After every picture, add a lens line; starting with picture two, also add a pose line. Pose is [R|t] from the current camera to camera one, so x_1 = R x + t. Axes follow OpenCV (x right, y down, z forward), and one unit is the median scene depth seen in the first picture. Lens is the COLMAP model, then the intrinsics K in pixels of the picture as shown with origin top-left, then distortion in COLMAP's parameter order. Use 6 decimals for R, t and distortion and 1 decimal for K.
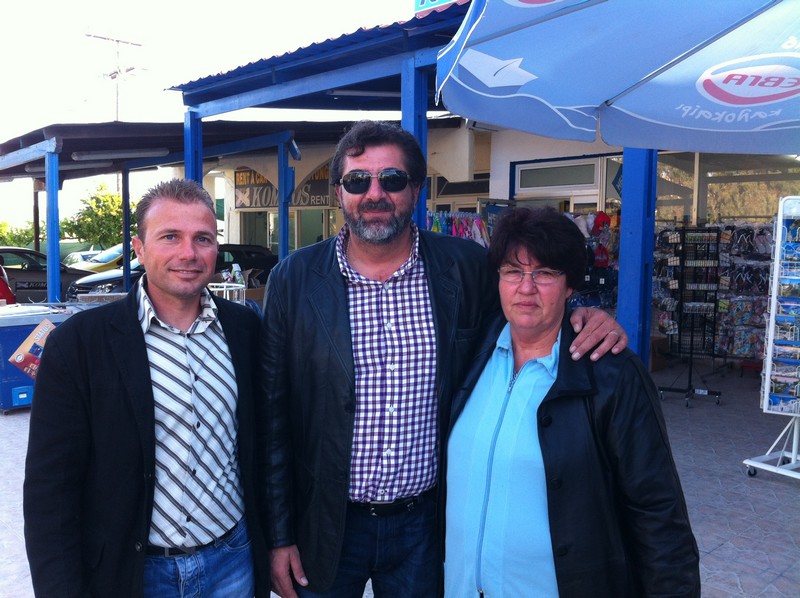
lens RADIAL K [[758.0, 0, 402.3], [0, 758.0, 312.6], [0, 0, 1]] dist [0.108085, -0.344540]
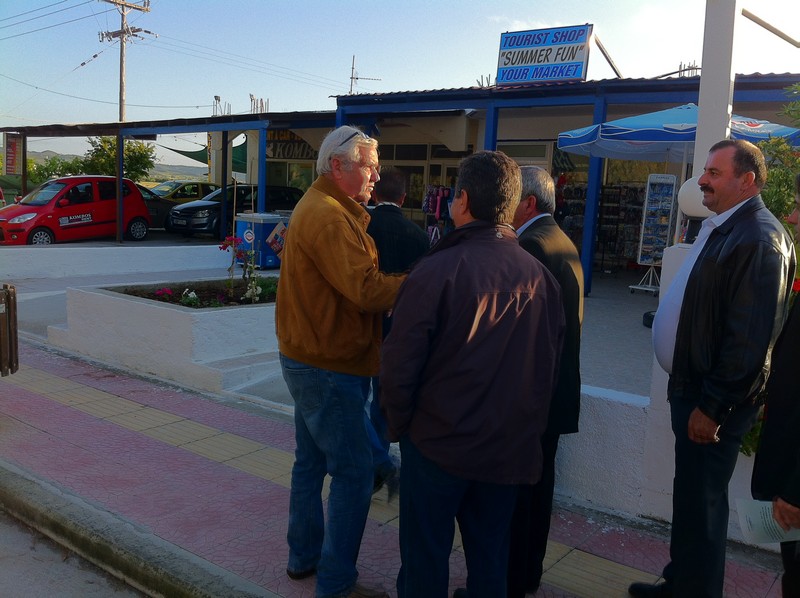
lens RADIAL K [[758.0, 0, 402.3], [0, 758.0, 312.6], [0, 0, 1]] dist [0.108085, -0.344540]
pose [[0.990261, 0.018621, 0.137972, -0.348379], [-0.027118, 0.997832, 0.059967, 0.093609], [-0.136556, -0.063125, 0.988619, -0.758387]]
